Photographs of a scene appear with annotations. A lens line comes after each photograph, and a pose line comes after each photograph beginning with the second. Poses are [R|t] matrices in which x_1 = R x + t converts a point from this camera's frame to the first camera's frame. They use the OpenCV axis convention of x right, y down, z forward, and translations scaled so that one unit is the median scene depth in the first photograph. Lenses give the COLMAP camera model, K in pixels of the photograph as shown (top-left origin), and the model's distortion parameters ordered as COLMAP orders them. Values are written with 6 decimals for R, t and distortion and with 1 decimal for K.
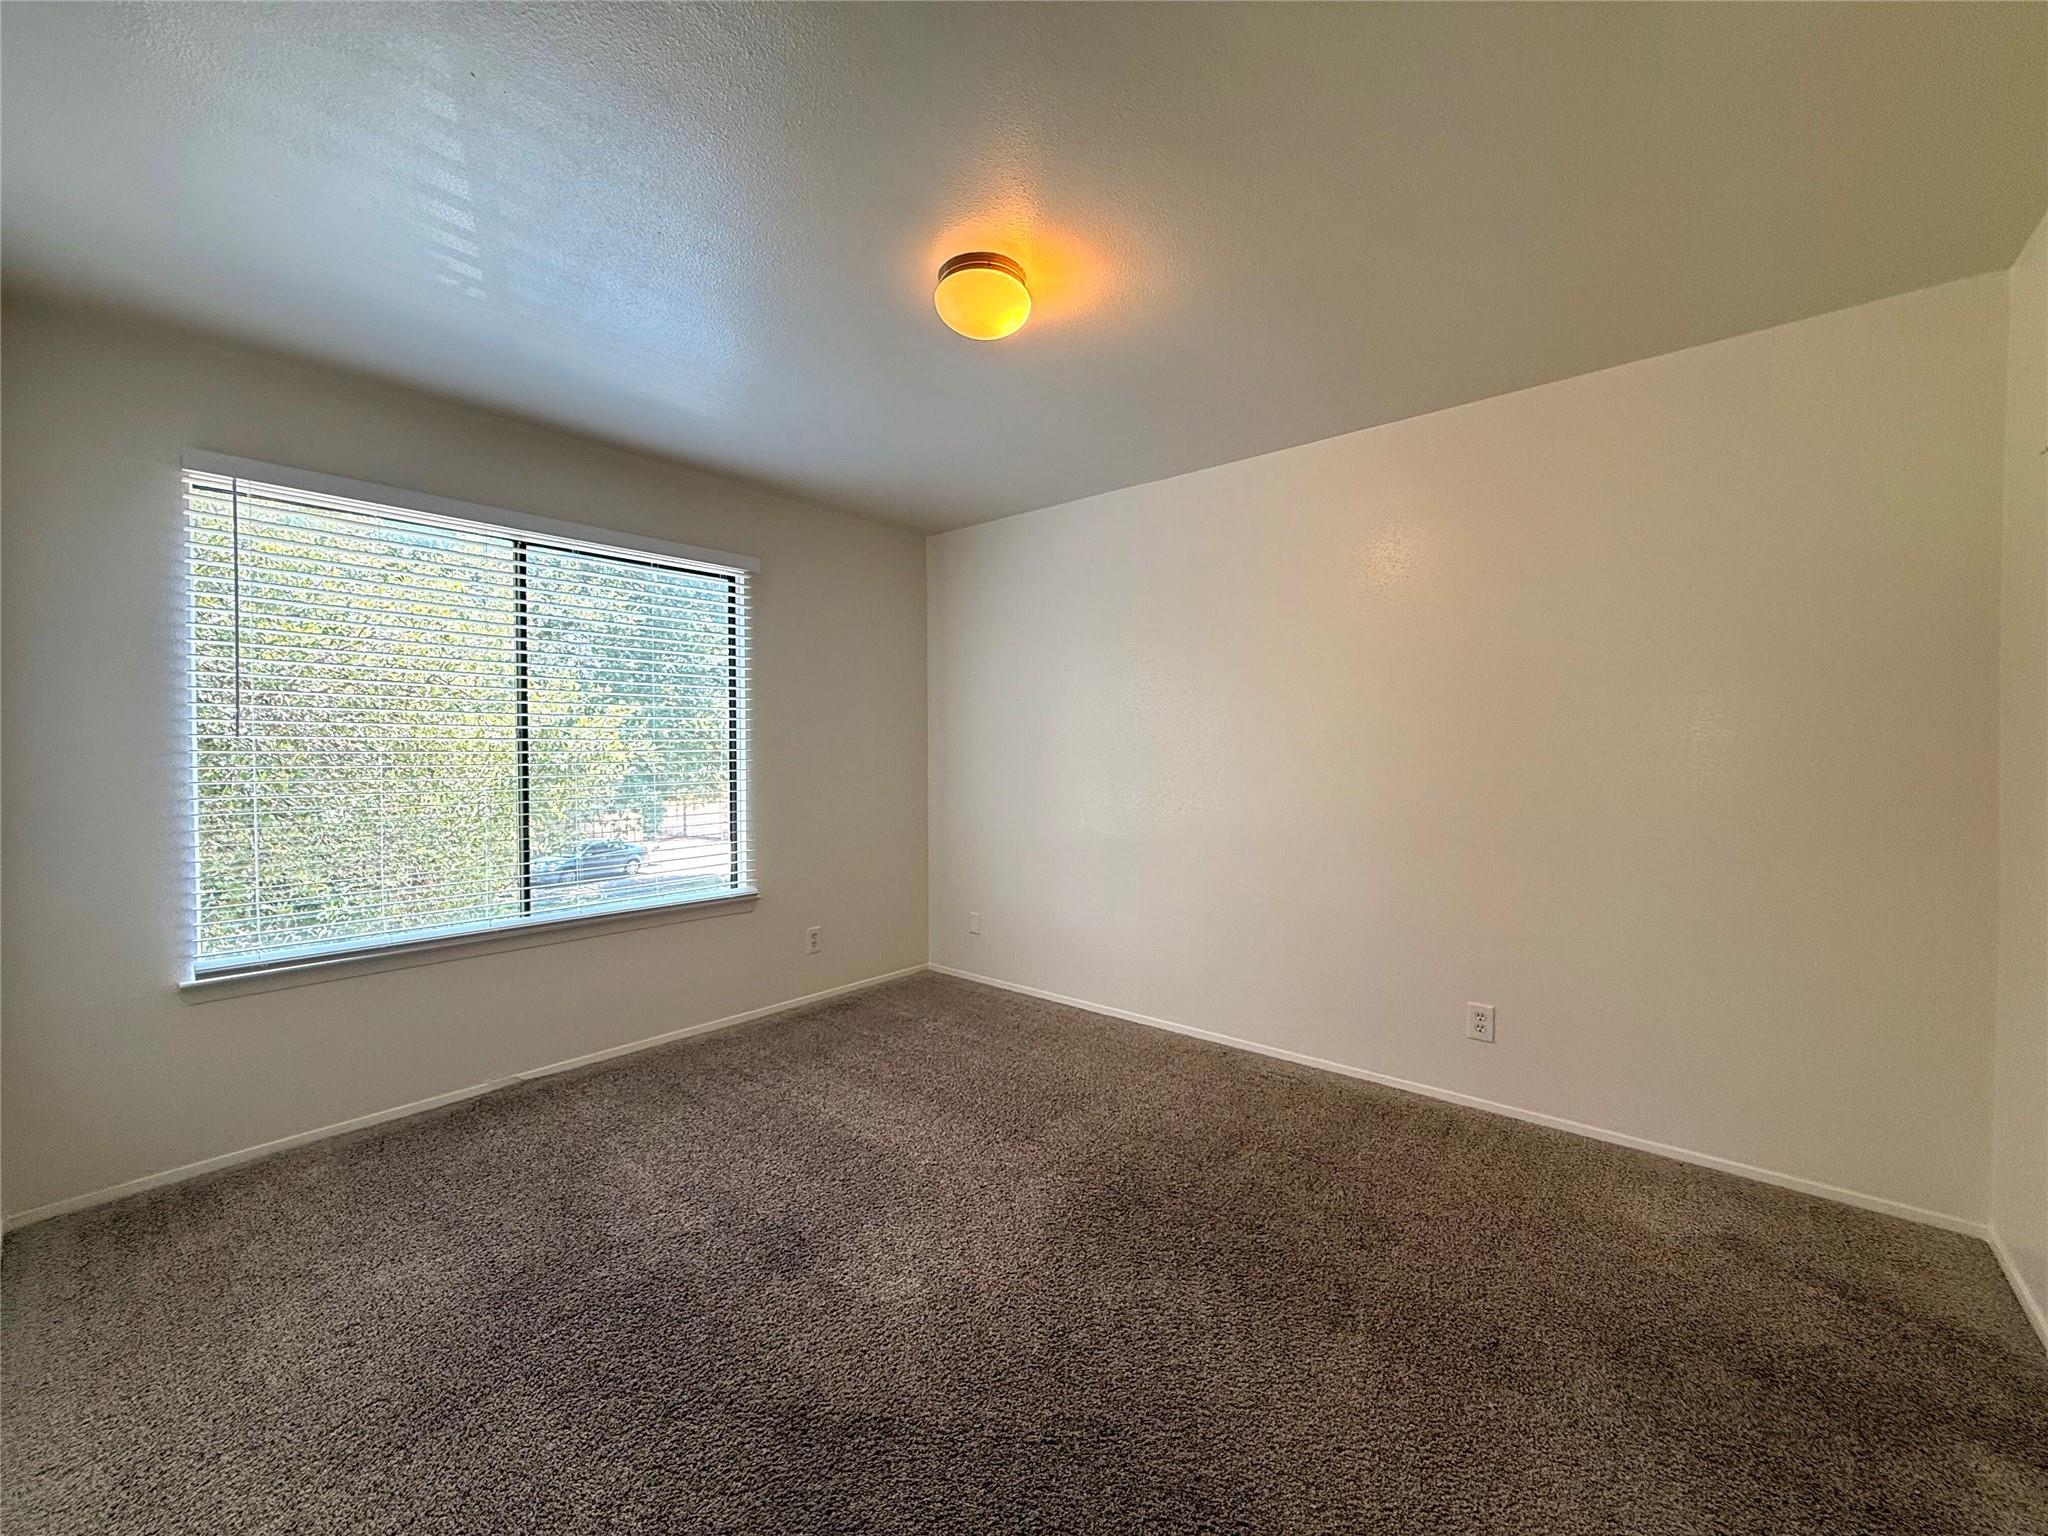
lens RADIAL K [[817.3, 0, 1018.5], [0, 817.3, 765.9], [0, 0, 1]] dist [0.002689, -0.000273]
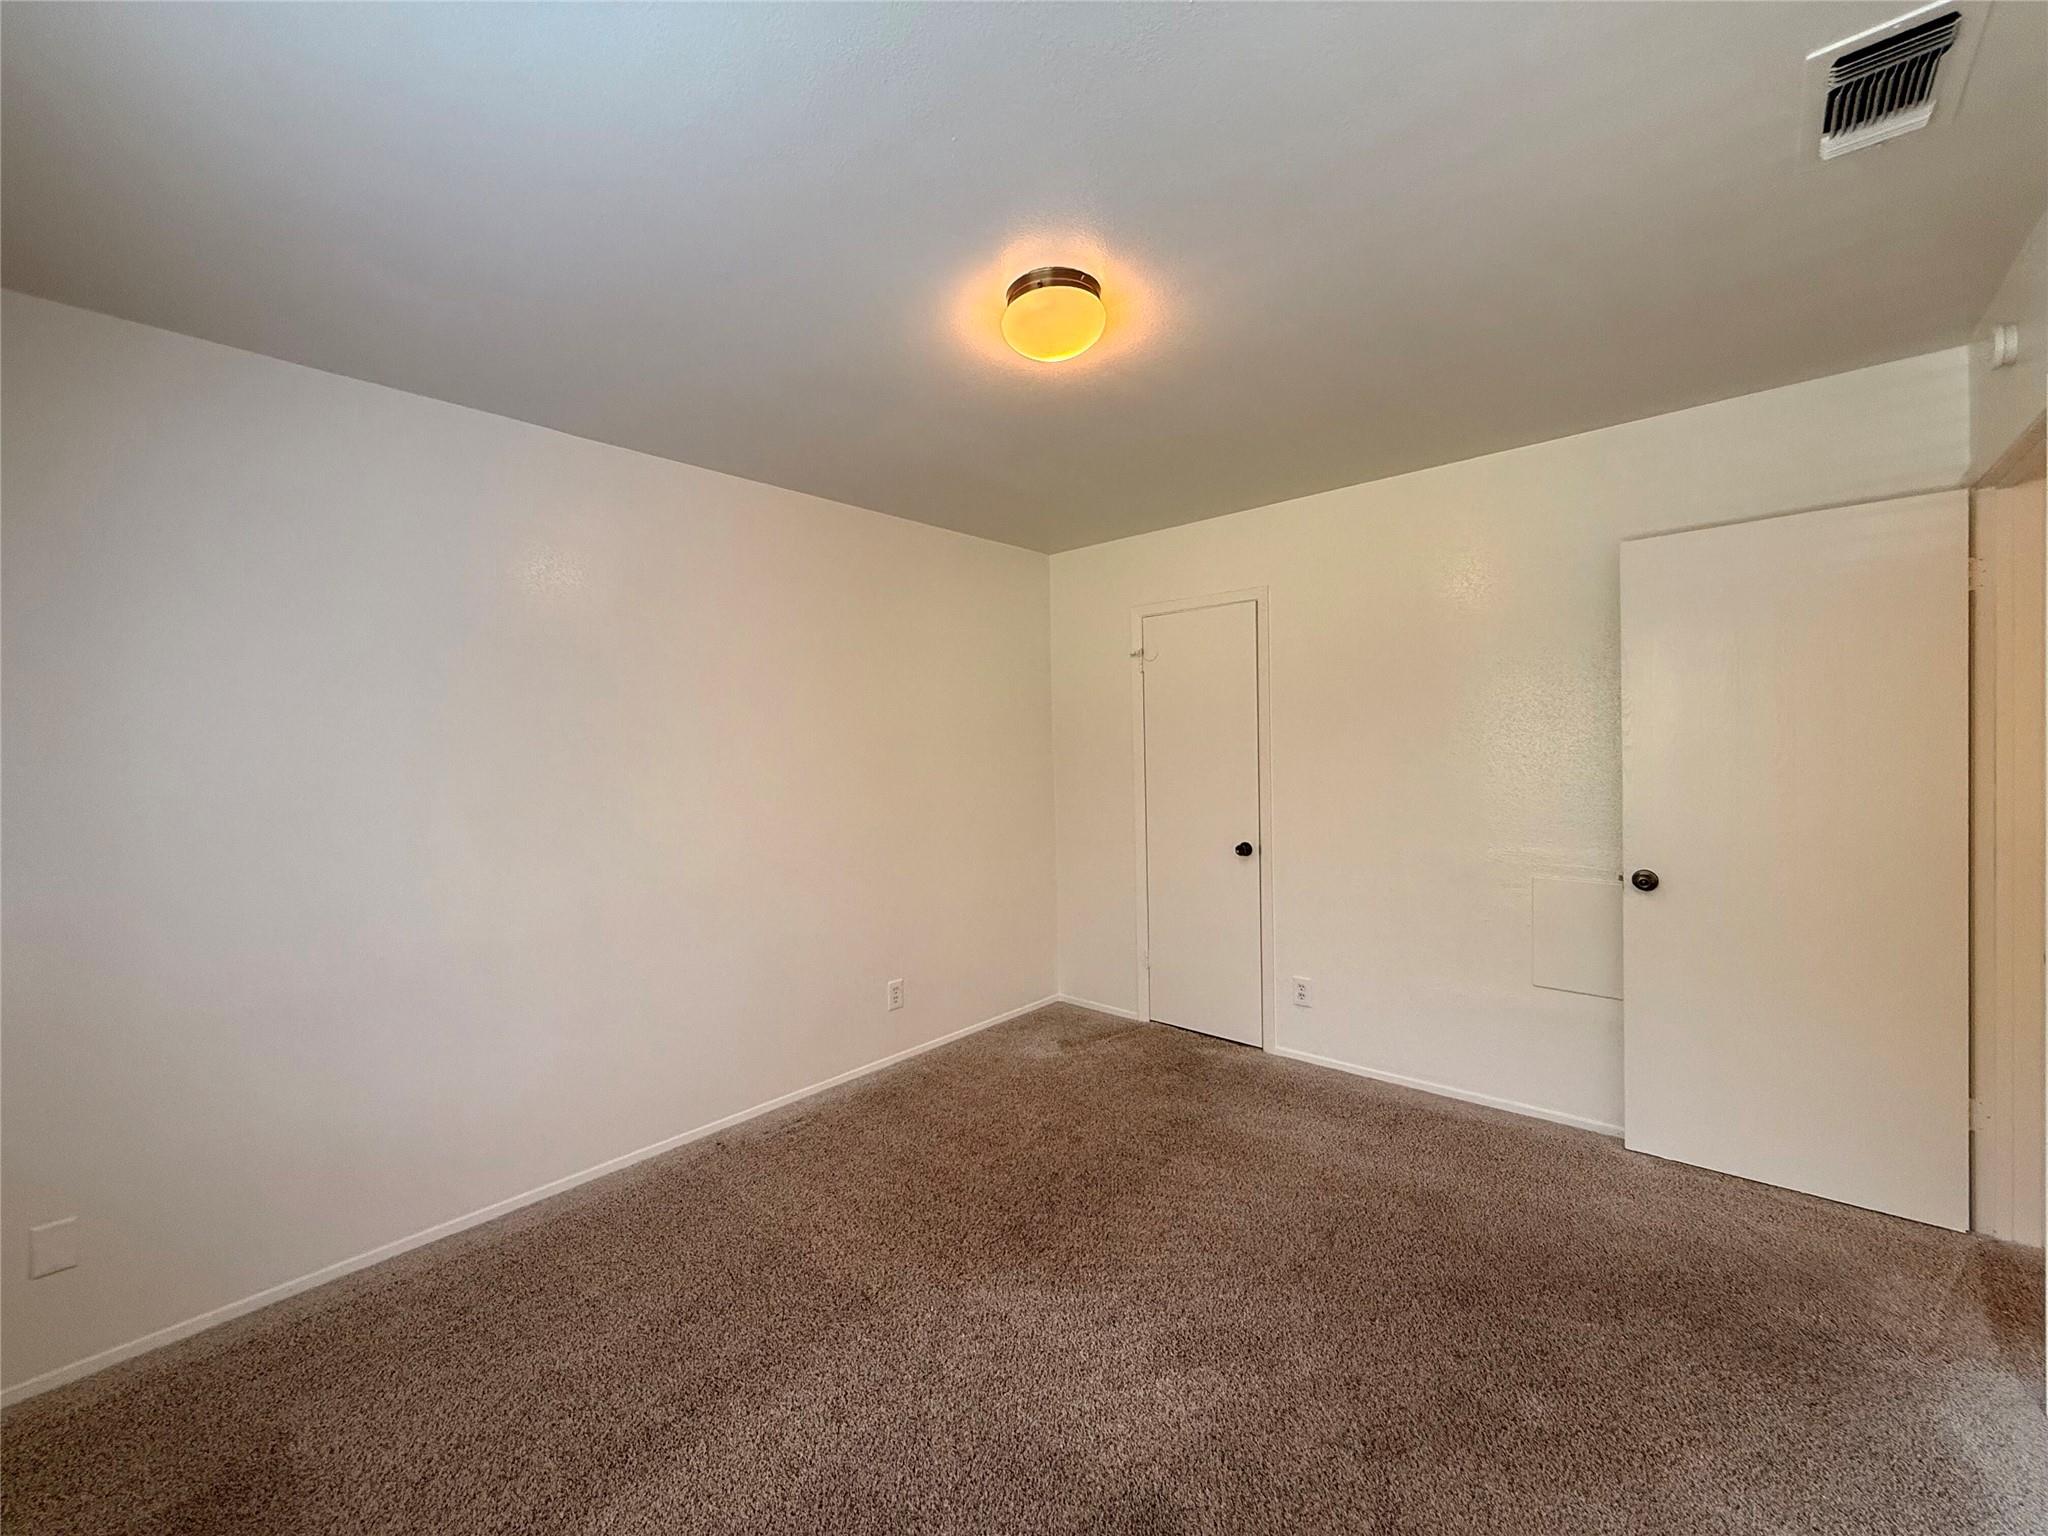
lens RADIAL K [[817.3, 0, 1018.5], [0, 817.3, 765.9], [0, 0, 1]] dist [0.002689, -0.000273]
pose [[0.022324, -0.023795, 0.999468, -0.798825], [0.040529, 0.998916, 0.022877, -0.078318], [-0.998929, 0.039996, 0.023265, 0.848924]]
